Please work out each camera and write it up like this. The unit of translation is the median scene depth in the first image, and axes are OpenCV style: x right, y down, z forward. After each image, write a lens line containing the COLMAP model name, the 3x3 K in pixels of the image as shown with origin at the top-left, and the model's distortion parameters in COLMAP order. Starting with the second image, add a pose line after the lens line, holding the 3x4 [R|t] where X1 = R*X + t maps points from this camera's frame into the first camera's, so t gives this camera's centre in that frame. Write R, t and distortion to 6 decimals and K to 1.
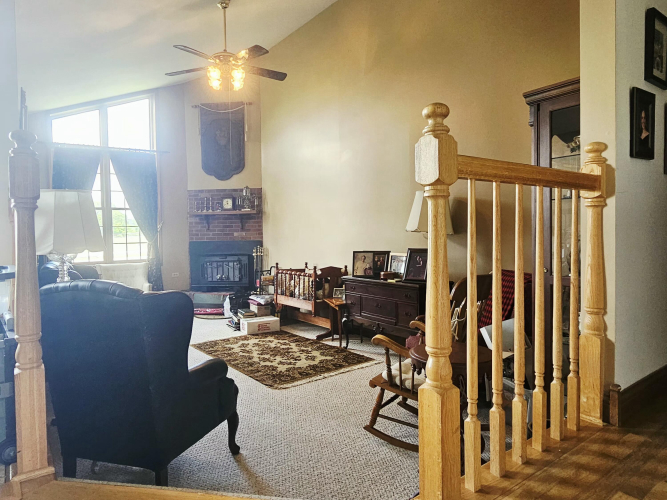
lens RADIAL K [[431.0, 0, 330.1], [0, 431.0, 244.4], [0, 0, 1]] dist [0.000972, 0.000021]
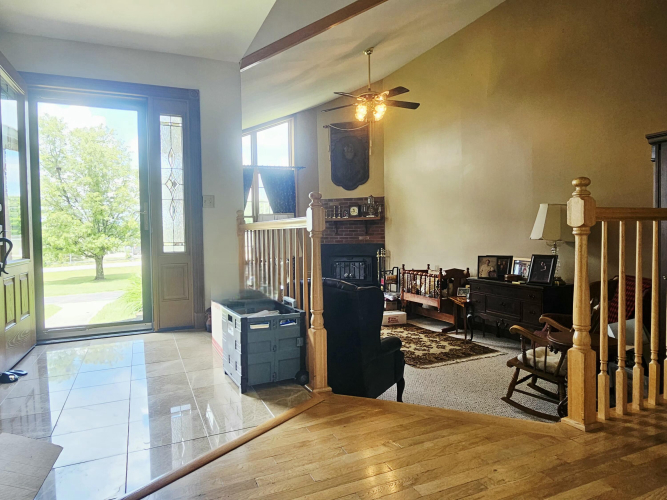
lens RADIAL K [[431.0, 0, 332.9], [0, 431.0, 245.5], [0, 0, 1]] dist [0.000972, 0.000021]
pose [[0.976843, 0.005734, -0.213879, -0.089298], [-0.004371, 0.999967, 0.006841, -0.020052], [0.213912, -0.005748, 0.976836, -0.220916]]
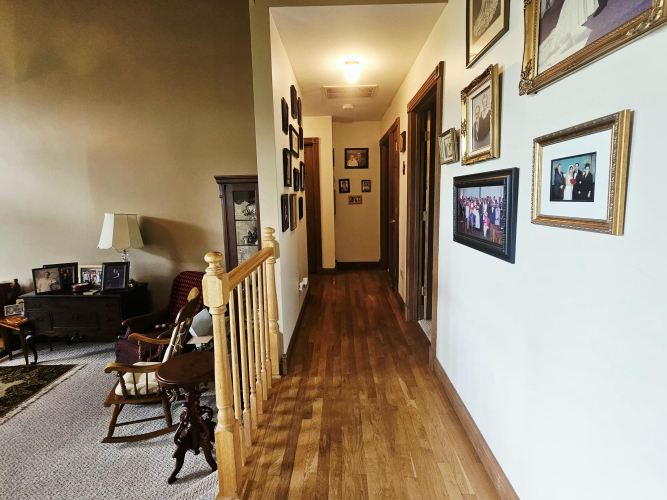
lens RADIAL K [[313.8, 0, 329.8], [0, 313.8, 240.6], [0, 0, 1]] dist [-0.000406, 0.002283]
pose [[0.616158, -0.111835, 0.779642, -0.094939], [0.033339, 0.992684, 0.116047, -0.130220], [-0.786917, -0.045511, 0.615379, 0.004837]]
